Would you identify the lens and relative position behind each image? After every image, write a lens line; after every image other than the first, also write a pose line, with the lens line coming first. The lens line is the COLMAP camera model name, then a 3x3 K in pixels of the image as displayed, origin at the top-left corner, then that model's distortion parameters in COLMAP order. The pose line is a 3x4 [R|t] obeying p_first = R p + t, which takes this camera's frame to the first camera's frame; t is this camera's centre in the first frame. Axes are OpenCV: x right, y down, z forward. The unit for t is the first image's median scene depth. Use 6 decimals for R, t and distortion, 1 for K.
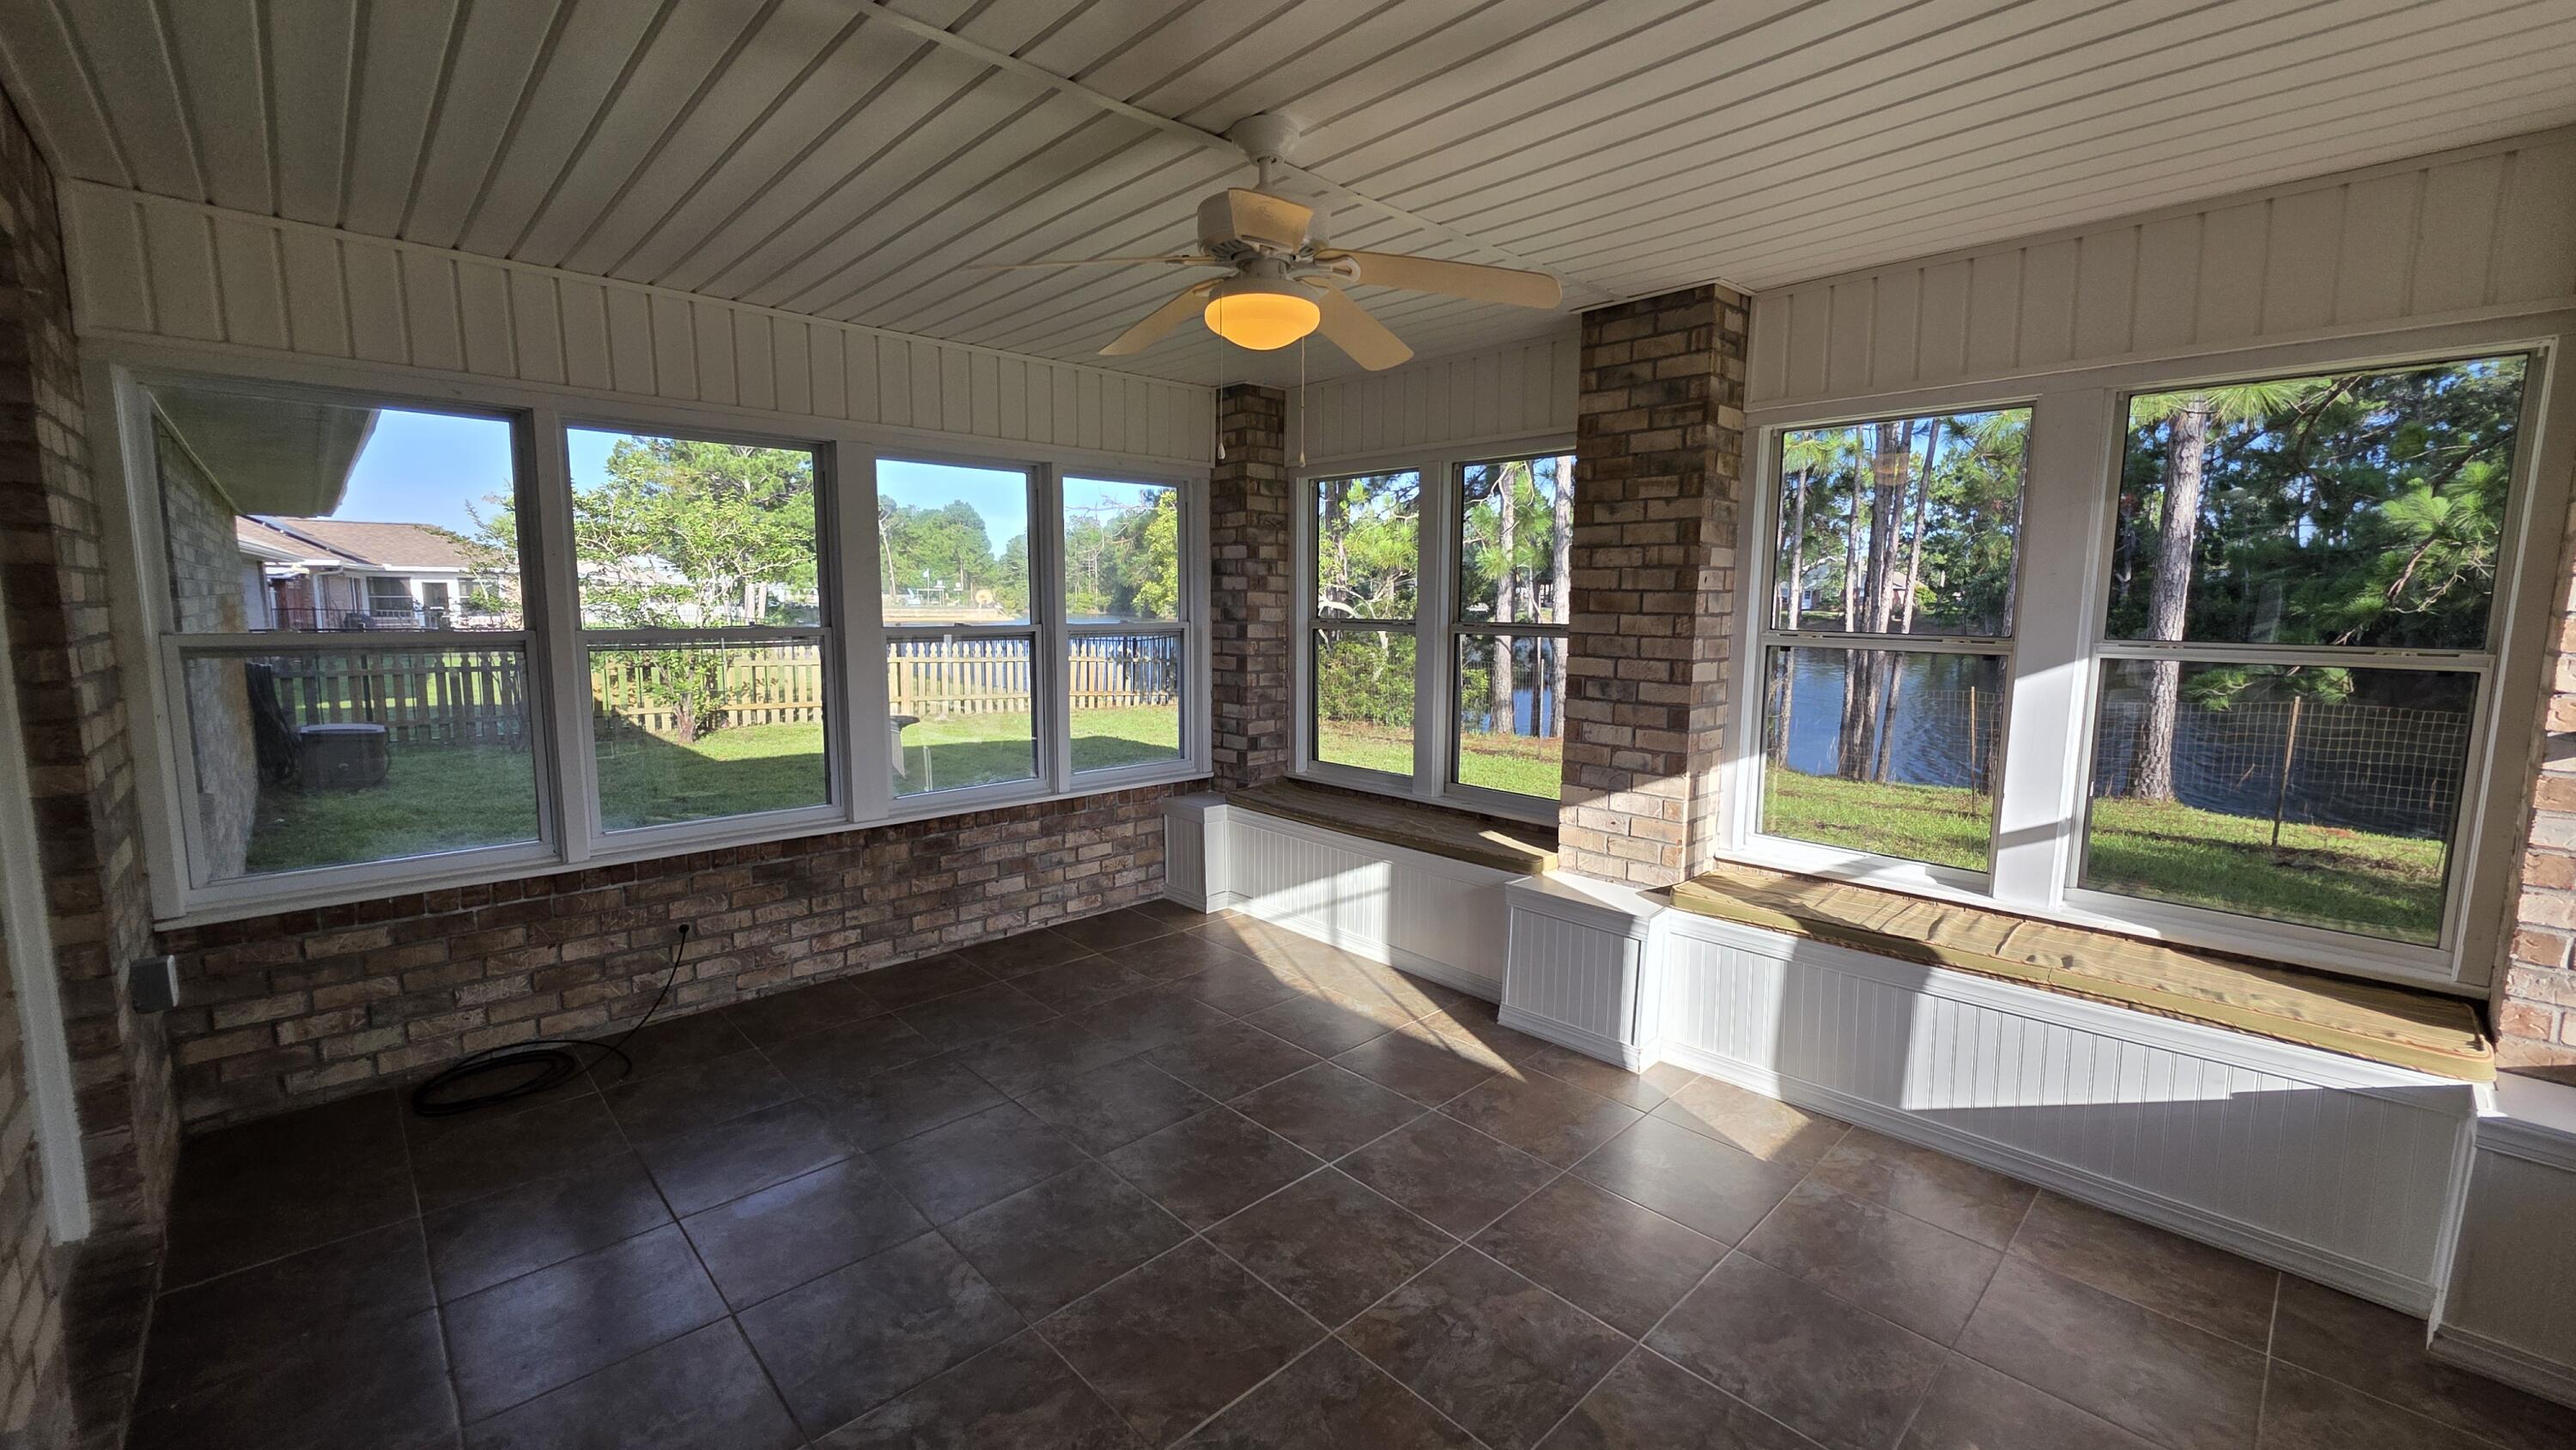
lens RADIAL K [[1032.2, 0, 1291.2], [0, 1032.2, 728.9], [0, 0, 1]] dist [-0.002872, -0.000281]
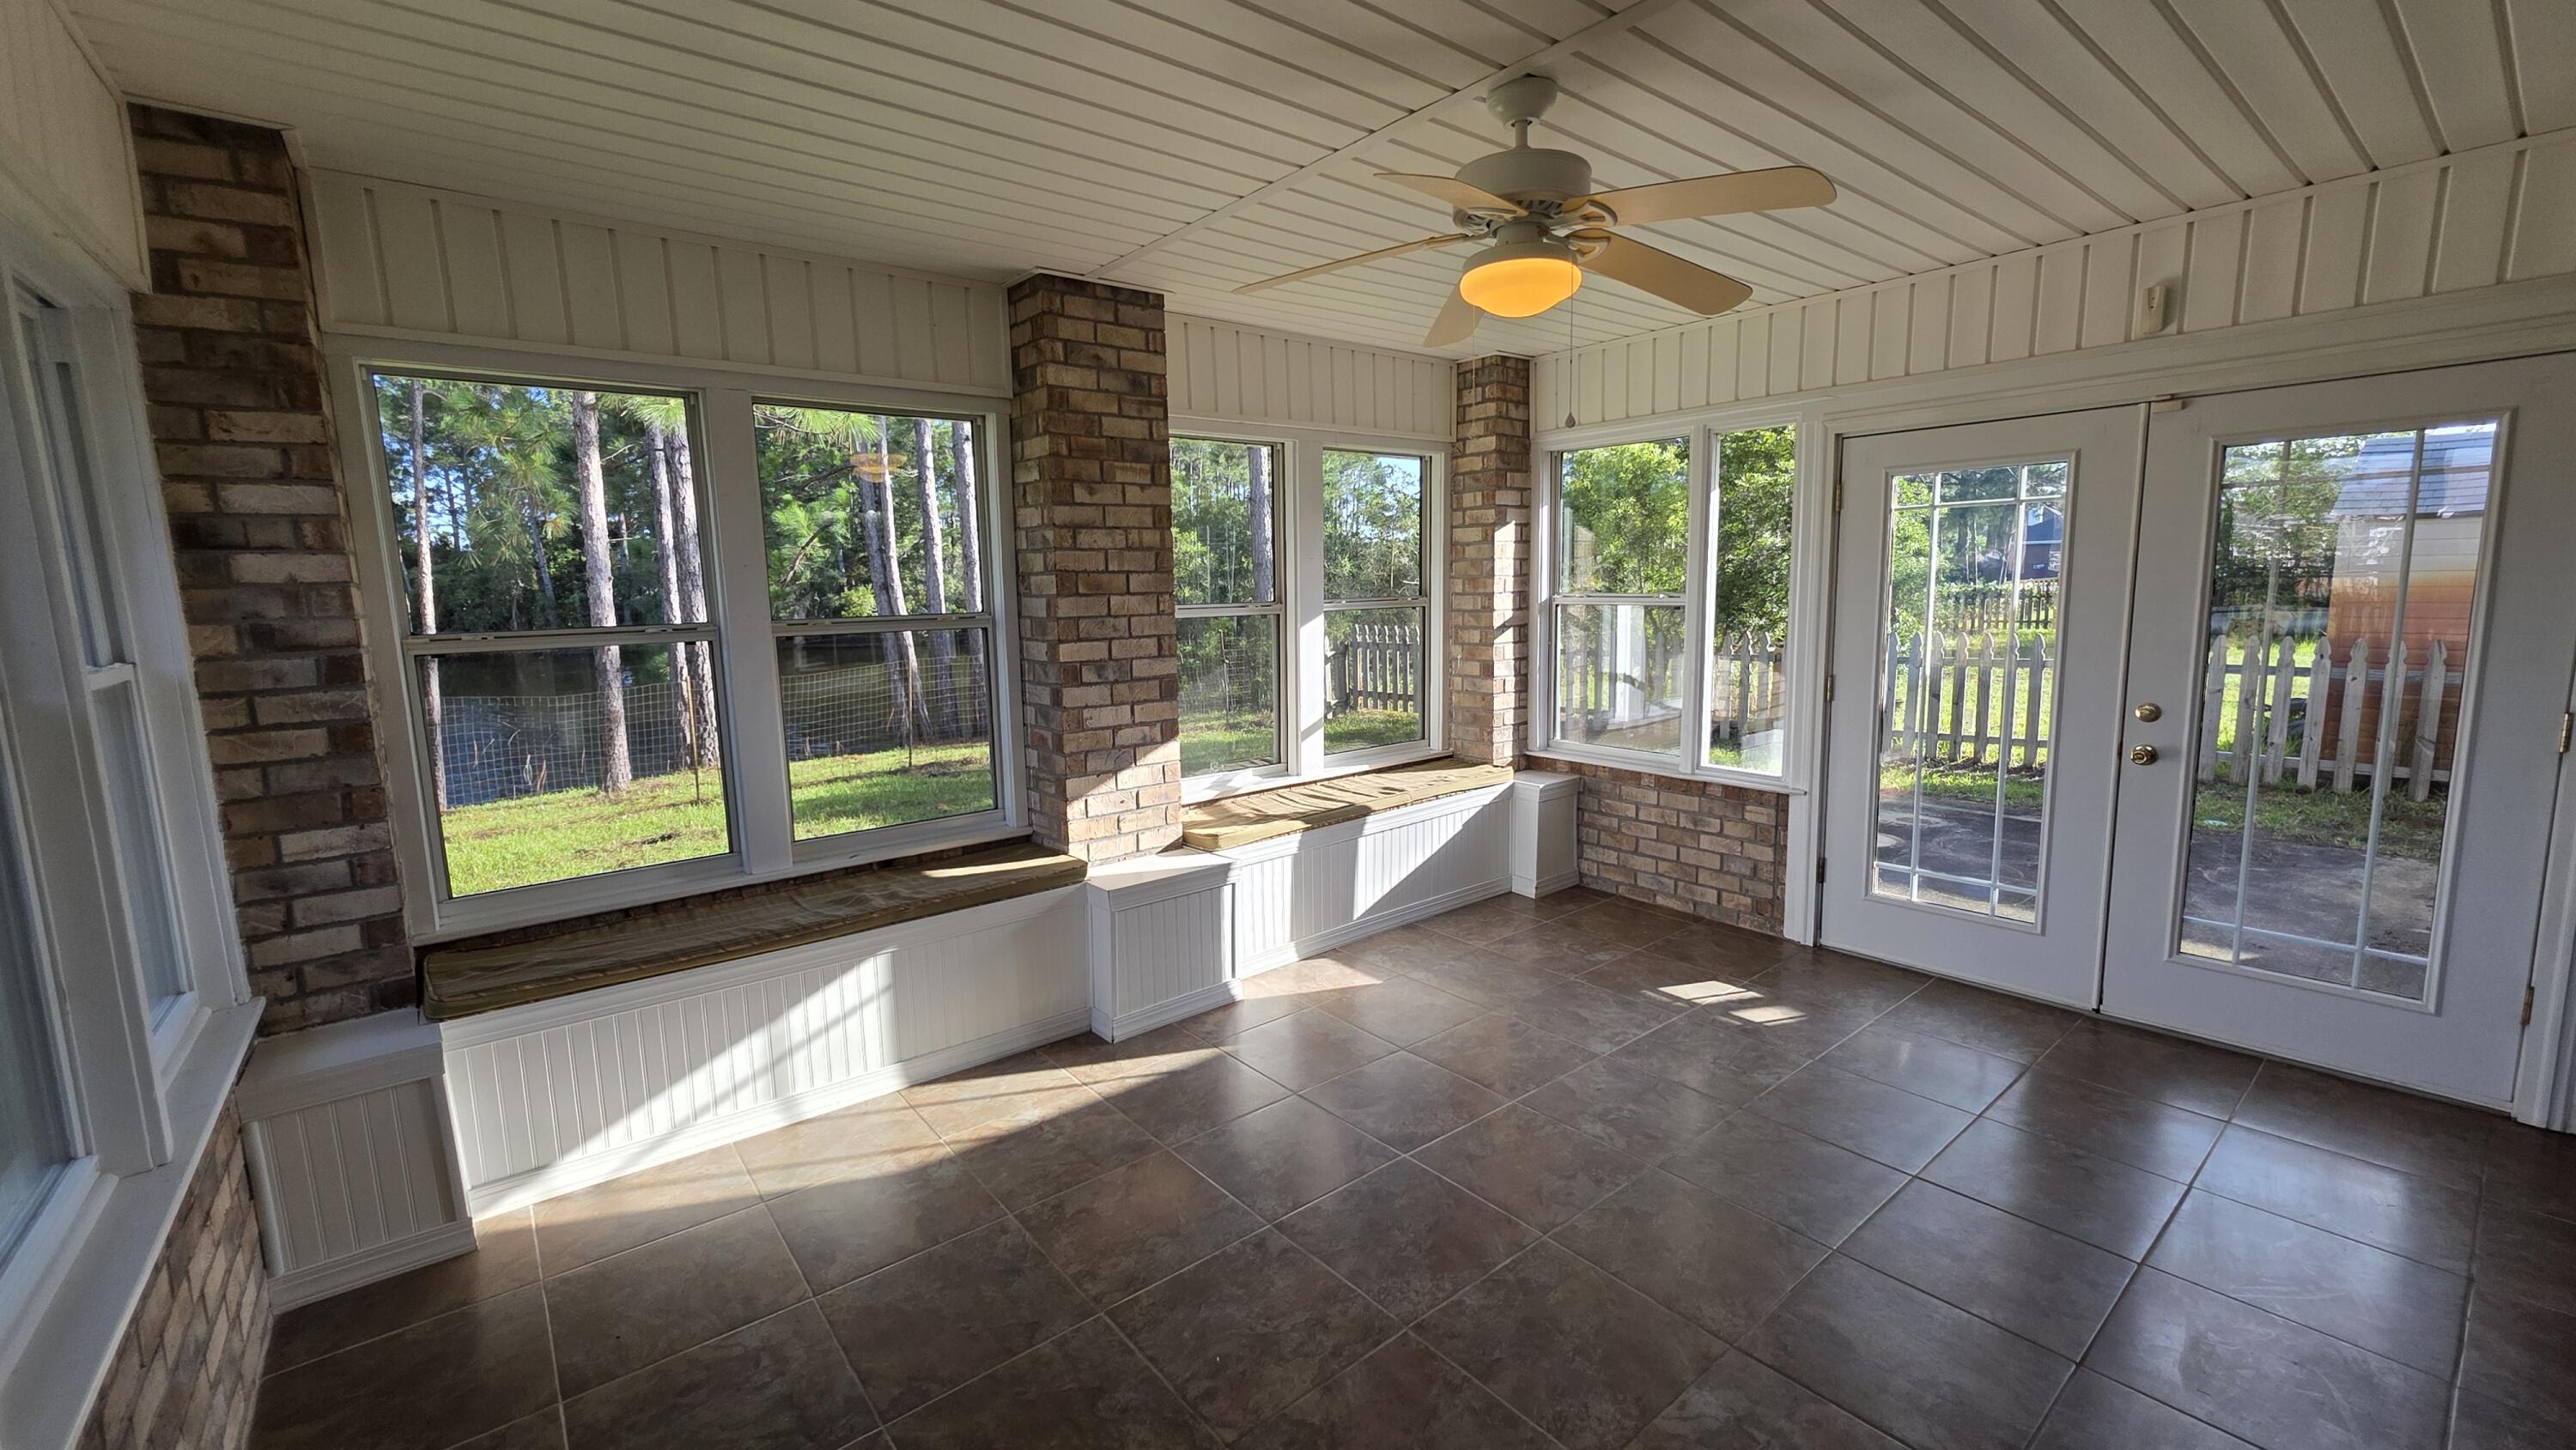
lens RADIAL K [[1032.2, 0, 1291.2], [0, 1032.2, 728.9], [0, 0, 1]] dist [-0.002872, -0.000281]
pose [[0.075862, -0.152293, 0.985420, -0.685148], [0.148540, 0.978966, 0.139861, -0.099059], [-0.985992, 0.135765, 0.096888, 0.750309]]
